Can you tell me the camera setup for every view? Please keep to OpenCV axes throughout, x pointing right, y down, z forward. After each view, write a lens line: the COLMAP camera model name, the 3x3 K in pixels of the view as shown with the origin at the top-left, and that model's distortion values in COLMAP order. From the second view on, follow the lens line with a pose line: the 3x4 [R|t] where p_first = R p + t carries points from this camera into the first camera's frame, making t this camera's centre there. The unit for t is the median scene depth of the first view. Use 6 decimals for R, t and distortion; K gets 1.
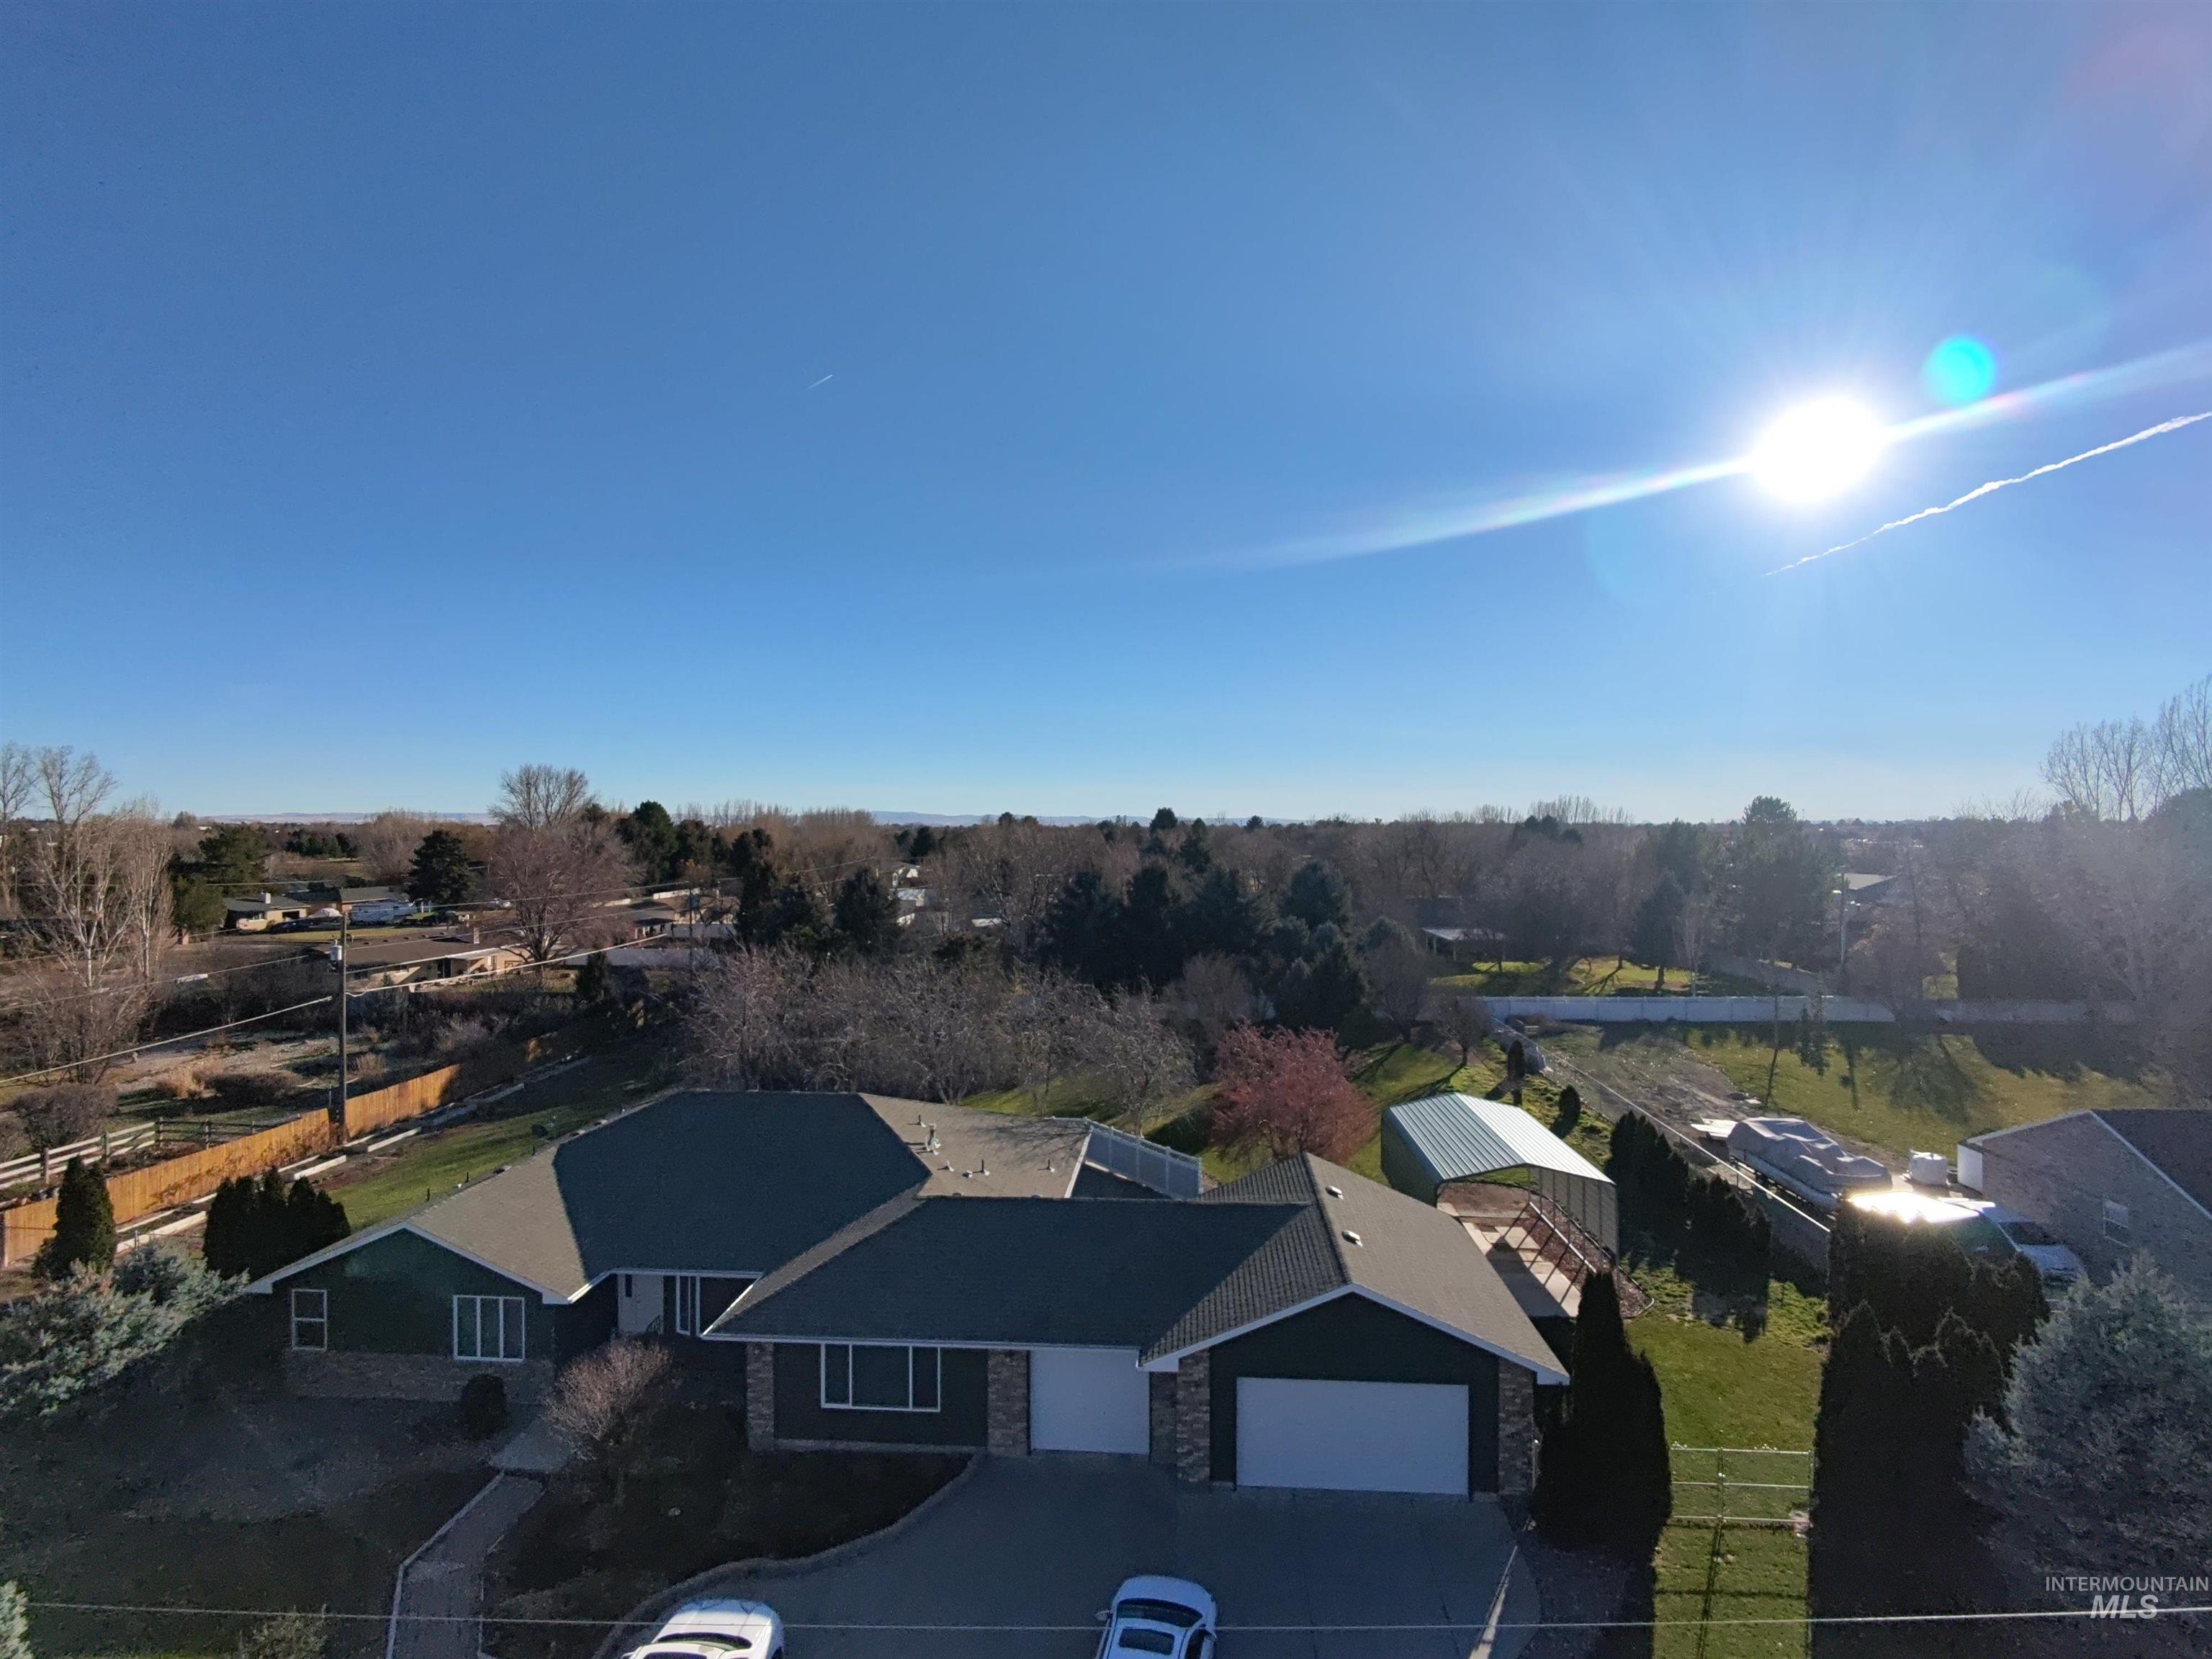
lens RADIAL K [[1022.1, 0, 1118.6], [0, 1022.1, 833.1], [0, 0, 1]] dist [-0.003178, -0.003652]
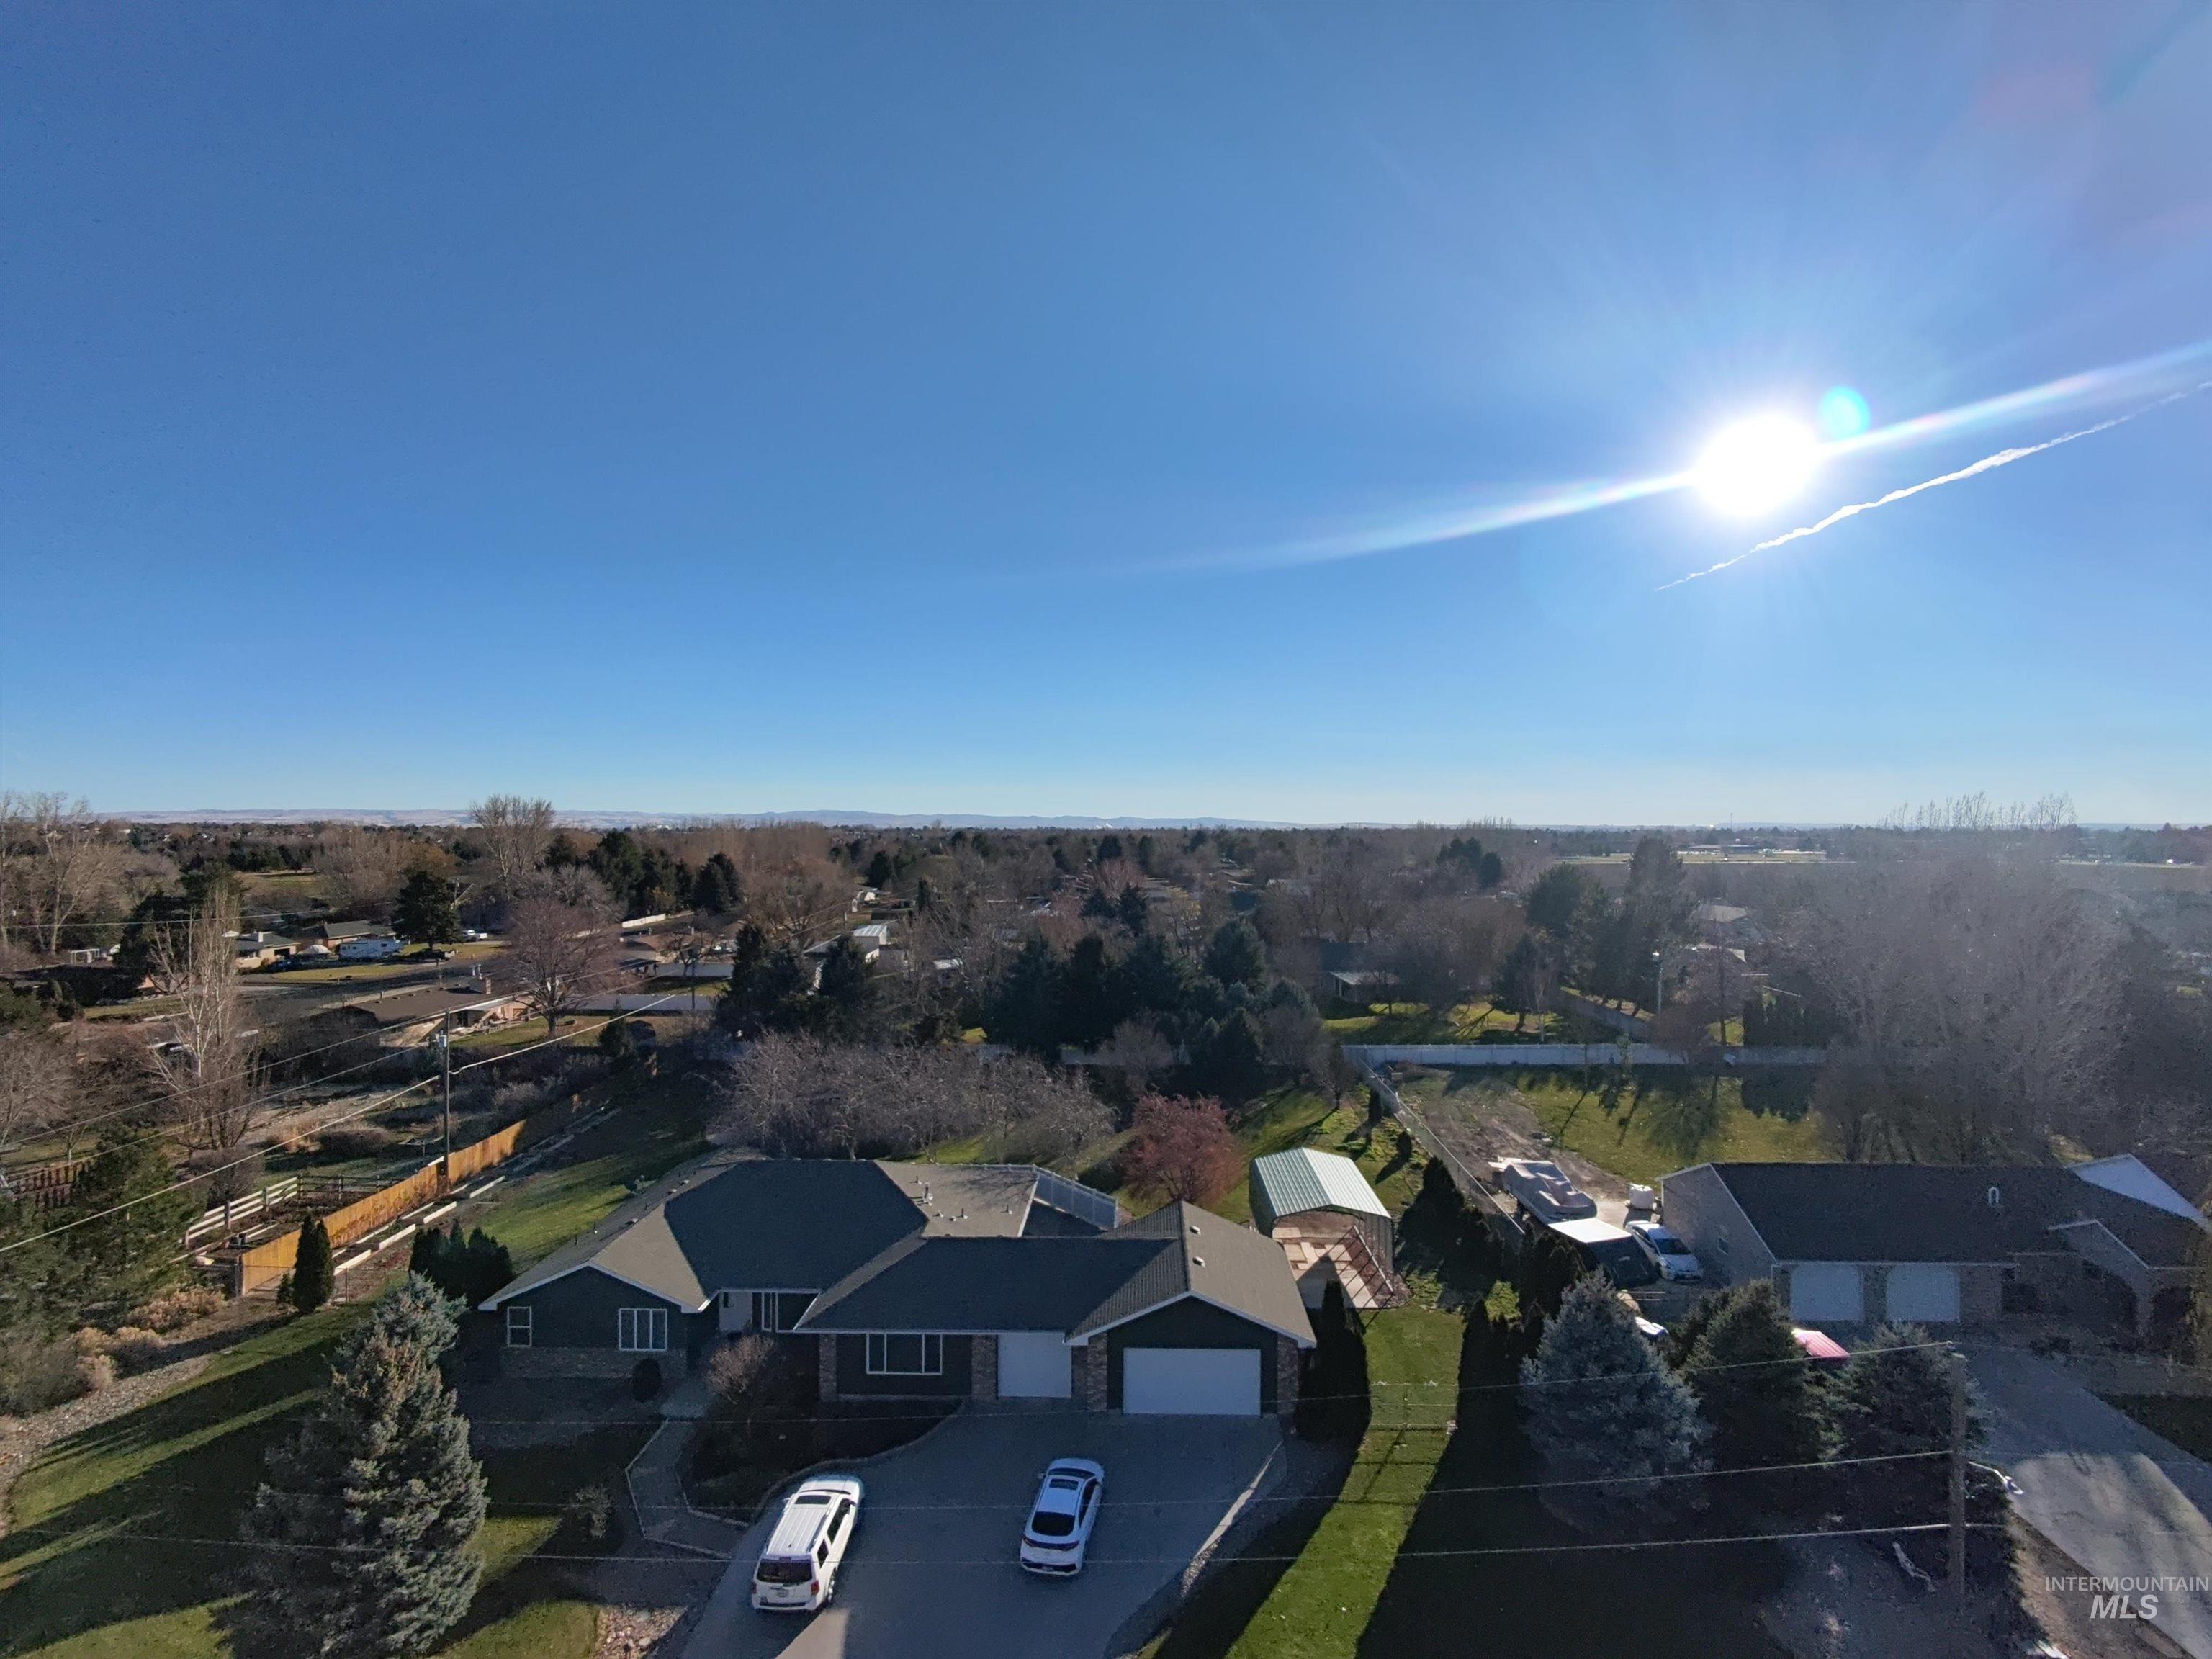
lens RADIAL K [[1029.2, 0, 1130.1], [0, 1029.2, 831.1], [0, 0, 1]] dist [0.001063, -0.008882]
pose [[0.998257, 0.006624, 0.058647, 0.013278], [-0.006768, 0.999975, 0.002246, -0.183813], [-0.058631, -0.002639, 0.998276, -0.394267]]
